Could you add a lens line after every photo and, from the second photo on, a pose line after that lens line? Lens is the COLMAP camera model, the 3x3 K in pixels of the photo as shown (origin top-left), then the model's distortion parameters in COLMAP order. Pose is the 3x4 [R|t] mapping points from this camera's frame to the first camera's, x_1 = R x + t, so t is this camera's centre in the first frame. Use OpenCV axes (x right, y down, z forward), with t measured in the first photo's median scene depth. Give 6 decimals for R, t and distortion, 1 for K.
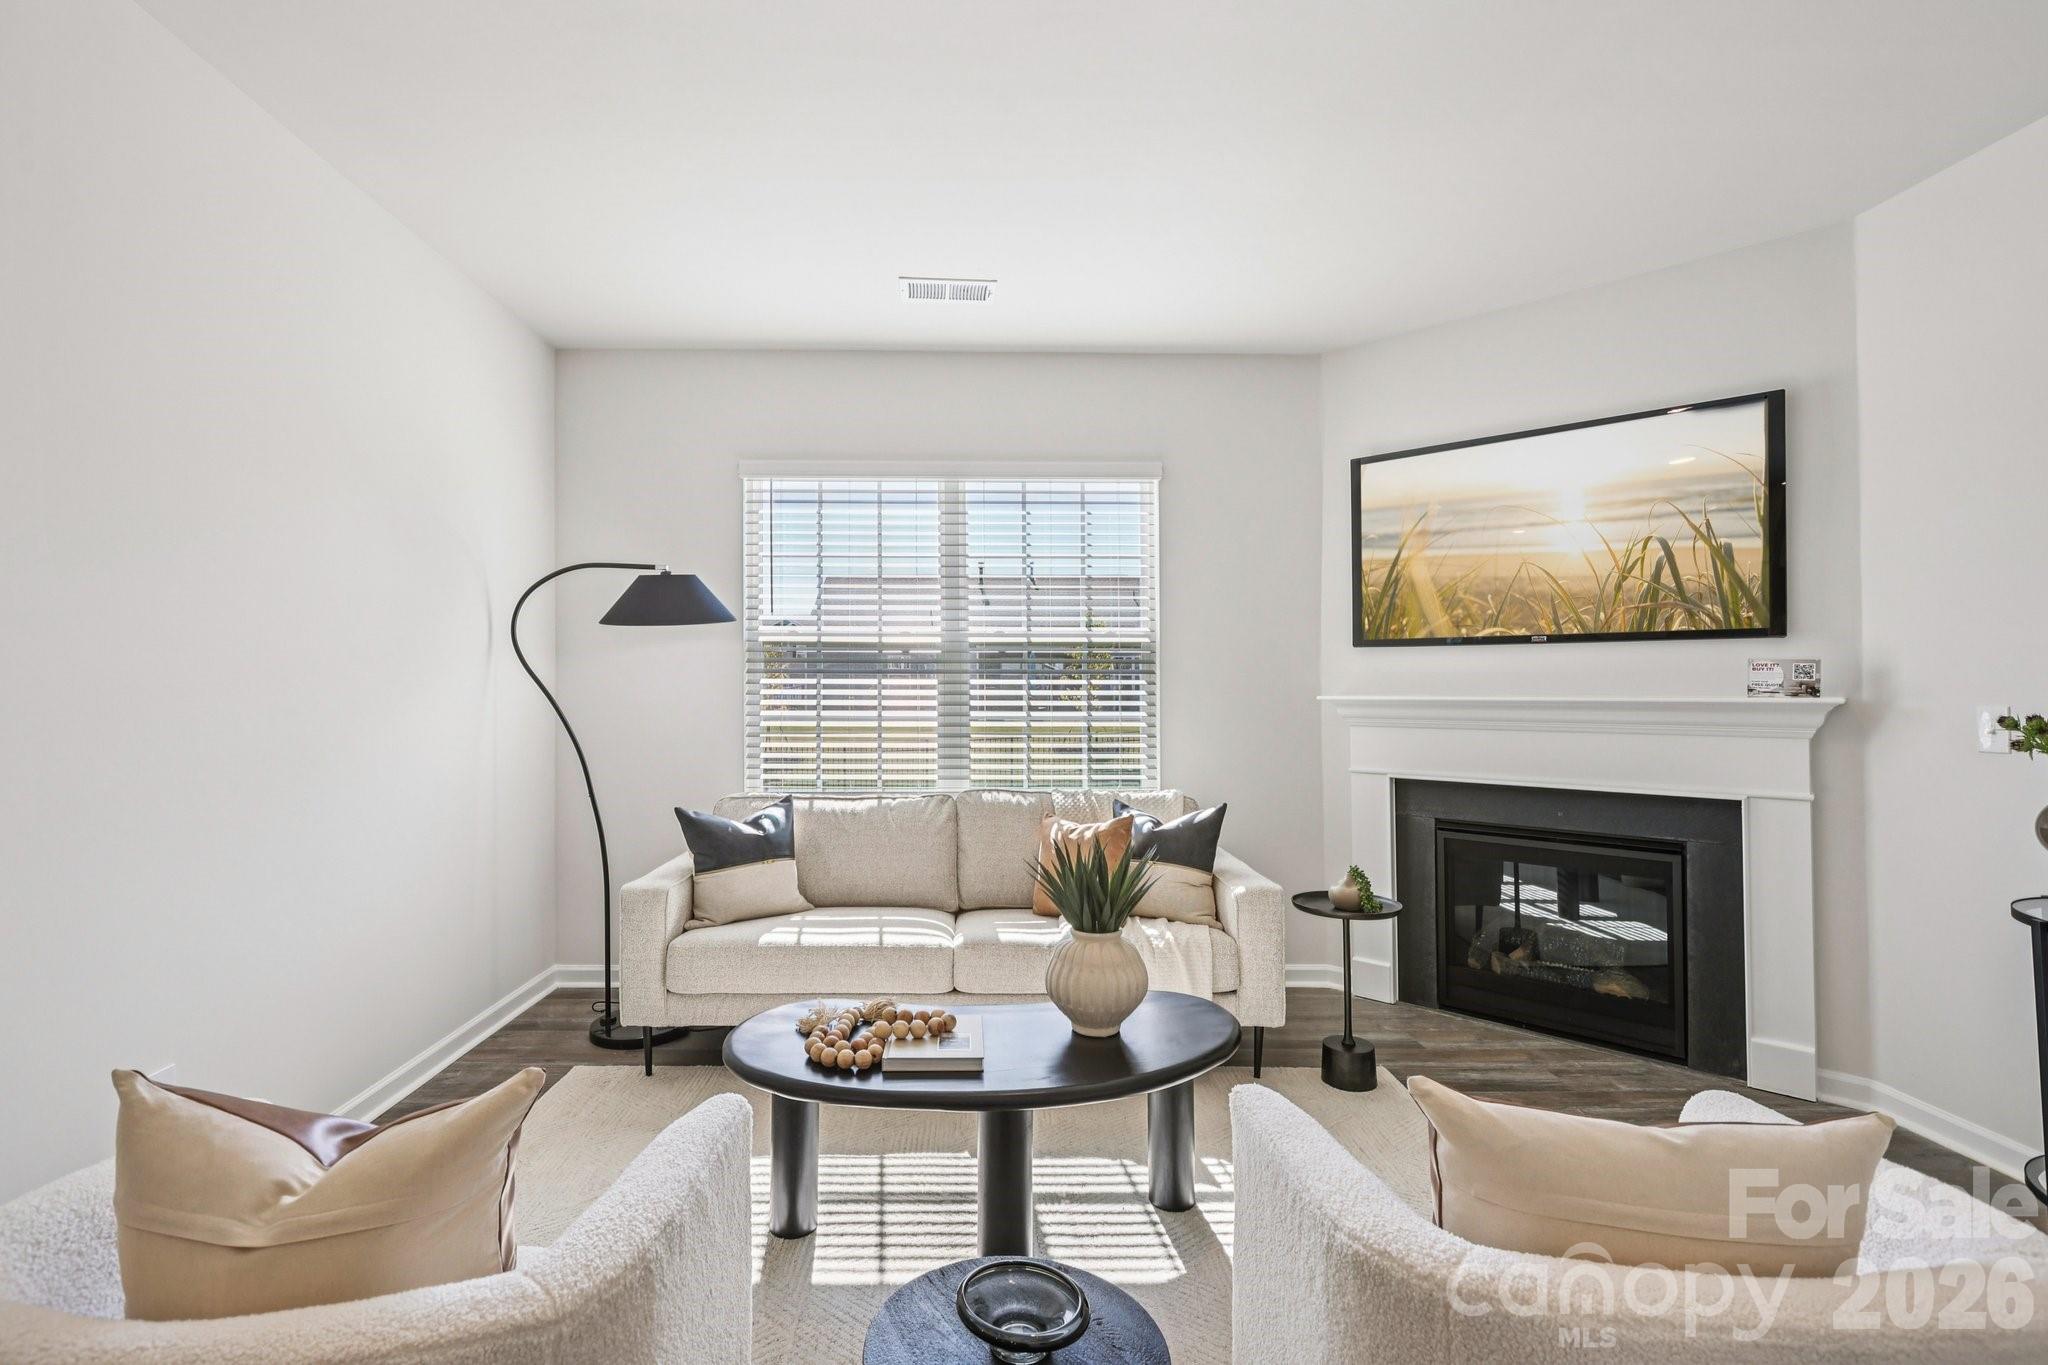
lens RADIAL K [[933.7, 0, 977.2], [0, 933.7, 671.1], [0, 0, 1]] dist [-0.003159, 0.003361]
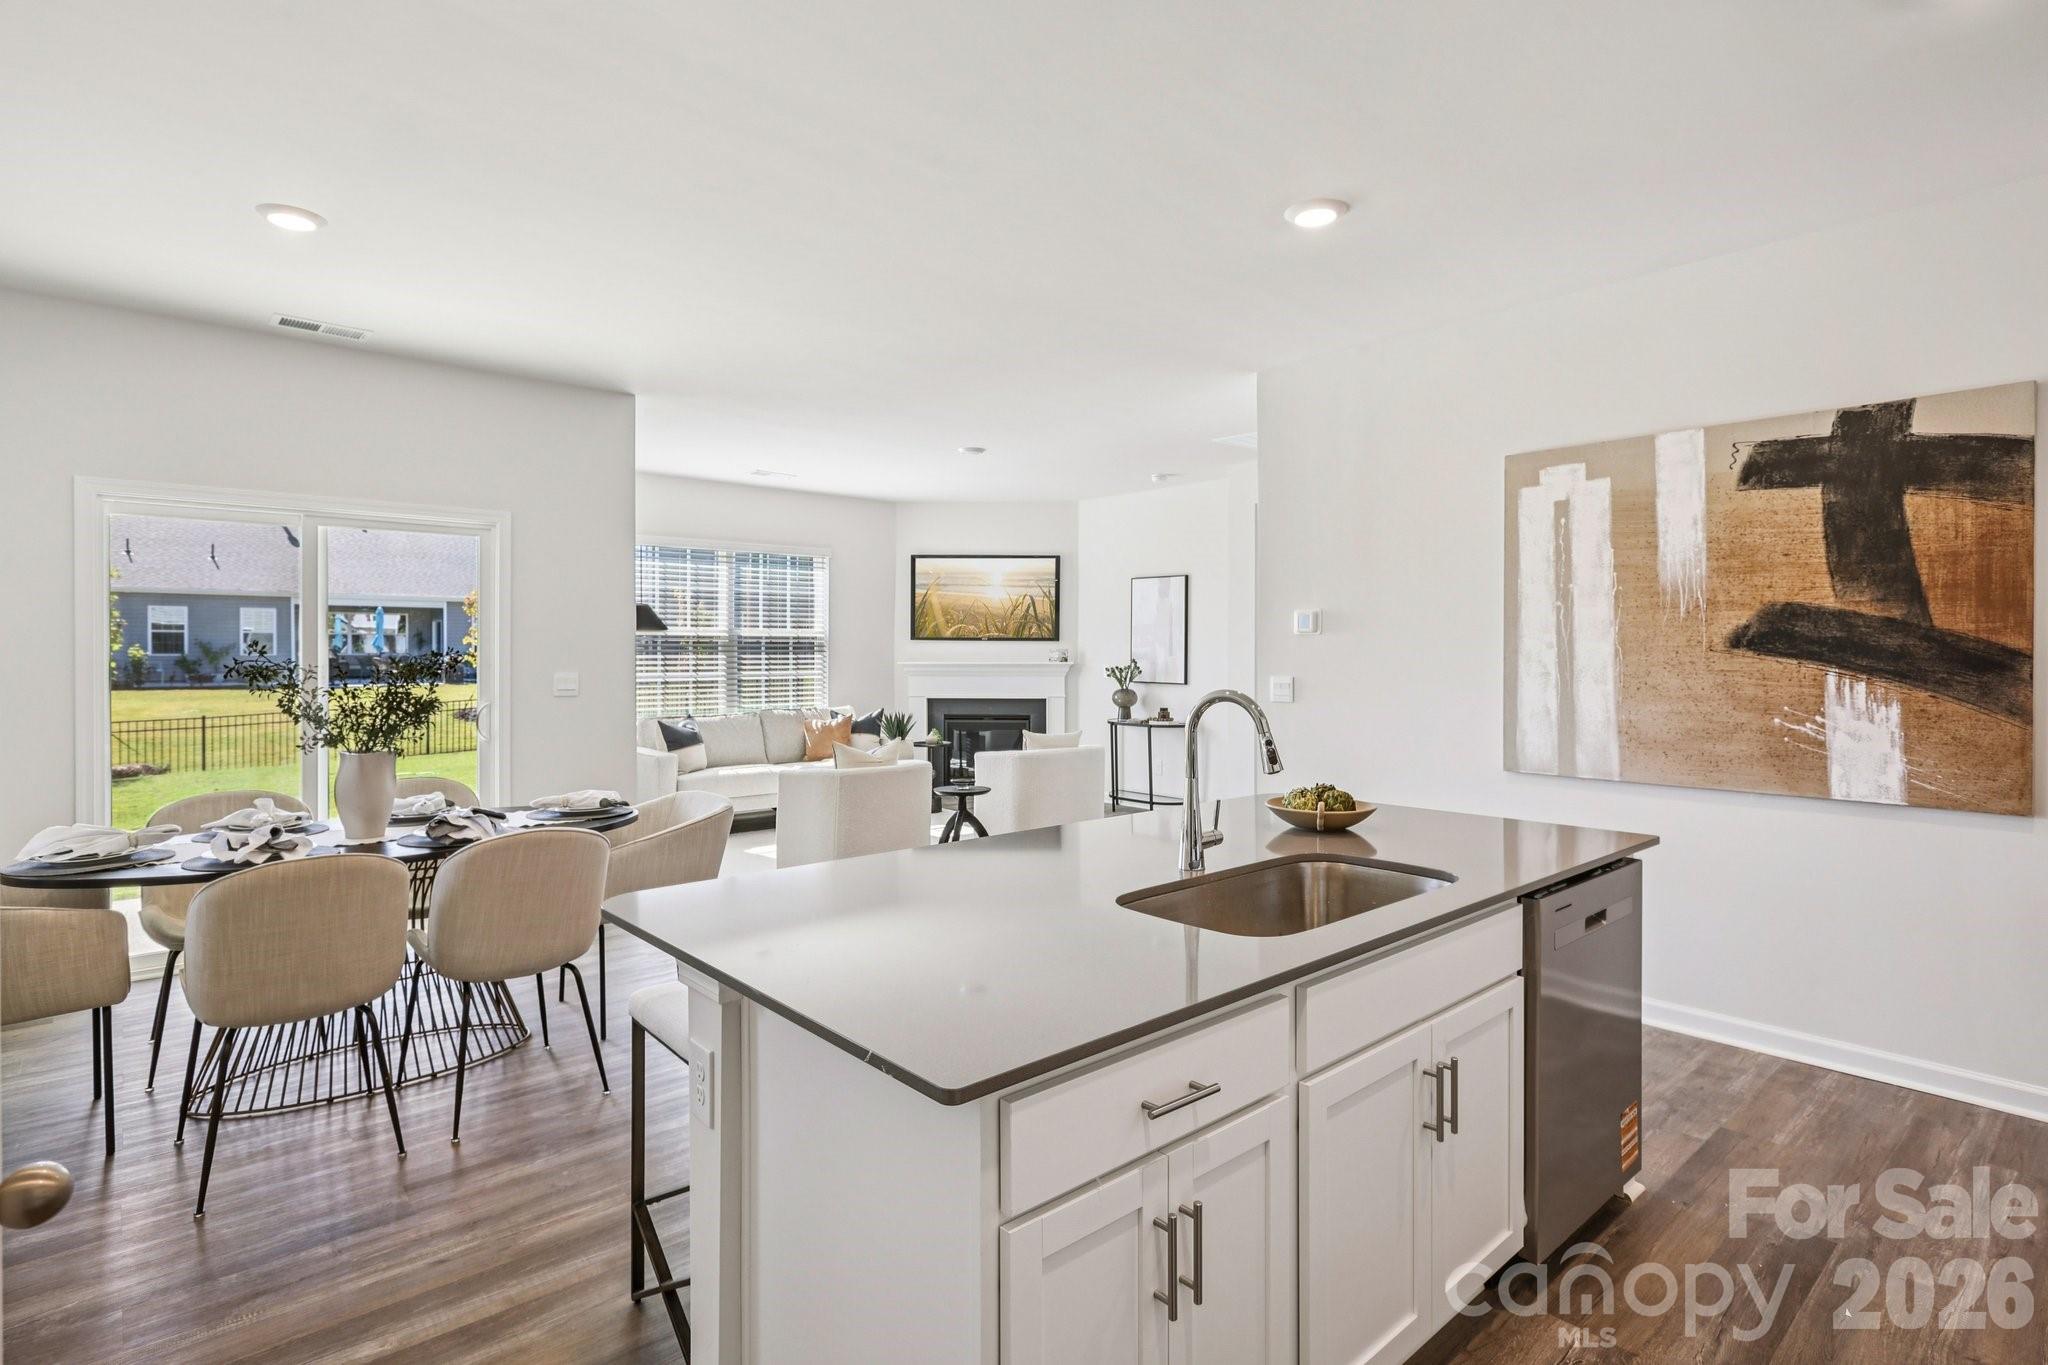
lens RADIAL K [[1027.3, 0, 1022.7], [0, 1027.3, 659.1], [0, 0, 1]] dist [-0.002867, 0.005546]
pose [[0.756364, -0.006716, 0.654116, -1.112718], [-0.011124, 0.999671, 0.023128, -0.045206], [-0.654056, -0.024769, 0.756040, -1.141245]]
